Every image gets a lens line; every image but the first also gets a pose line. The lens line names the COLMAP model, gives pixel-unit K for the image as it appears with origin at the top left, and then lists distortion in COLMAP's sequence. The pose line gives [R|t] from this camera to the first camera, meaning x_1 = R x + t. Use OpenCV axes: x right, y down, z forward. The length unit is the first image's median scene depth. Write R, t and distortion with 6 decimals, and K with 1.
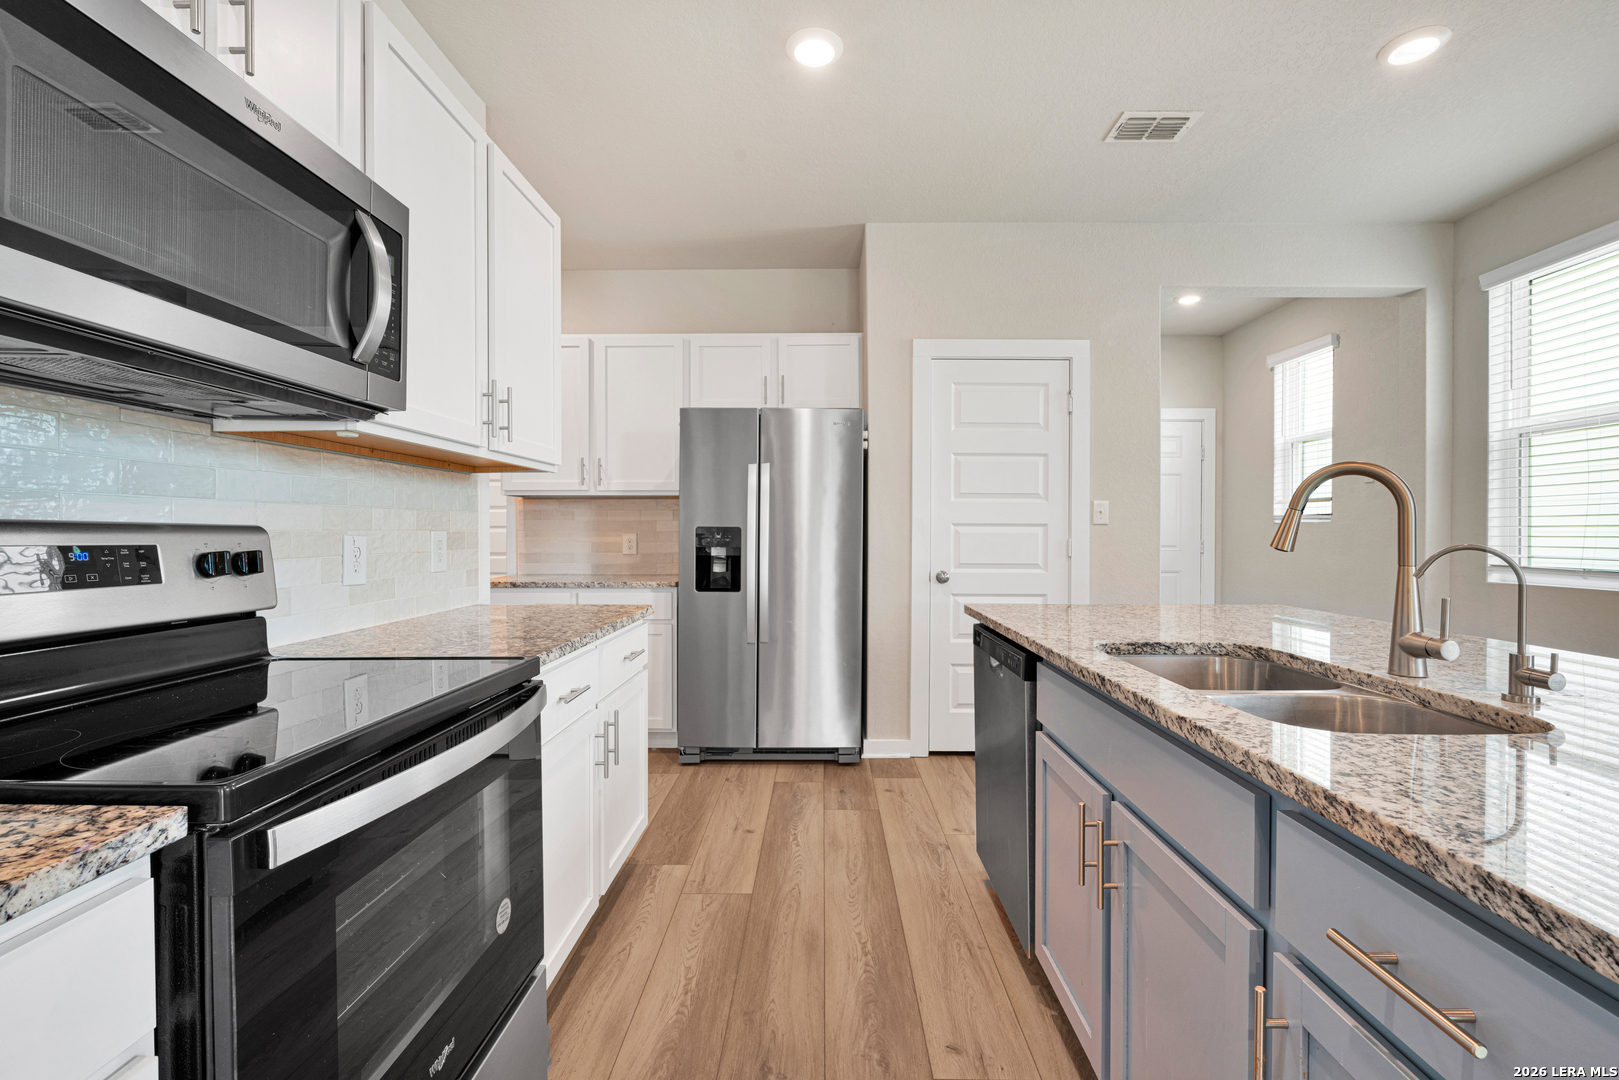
lens RADIAL K [[701.8, 0, 811.1], [0, 701.8, 538.4], [0, 0, 1]] dist [-0.005629, 0.000217]
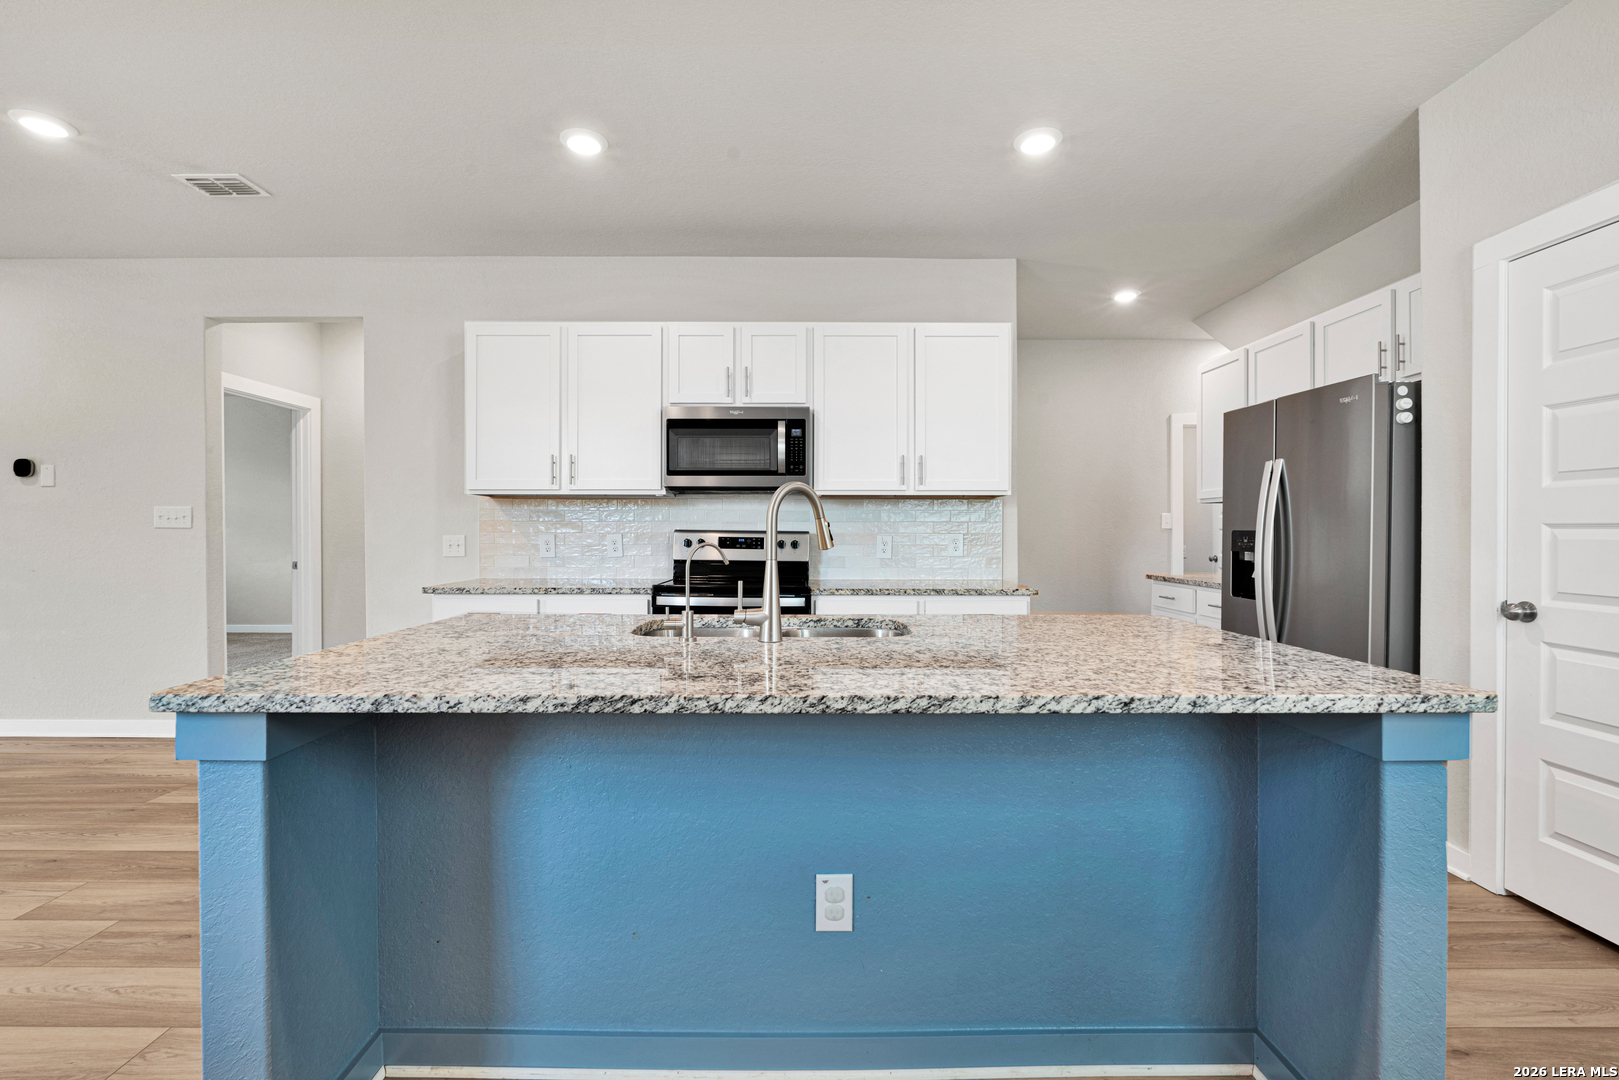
lens RADIAL K [[701.8, 0, 802.6], [0, 701.8, 535.4], [0, 0, 1]] dist [-0.005629, 0.000217]
pose [[0.026265, 0.004871, -0.999643, 0.777657], [-0.013336, 0.999901, 0.004522, -0.005811], [0.999566, 0.013212, 0.026328, 0.356851]]
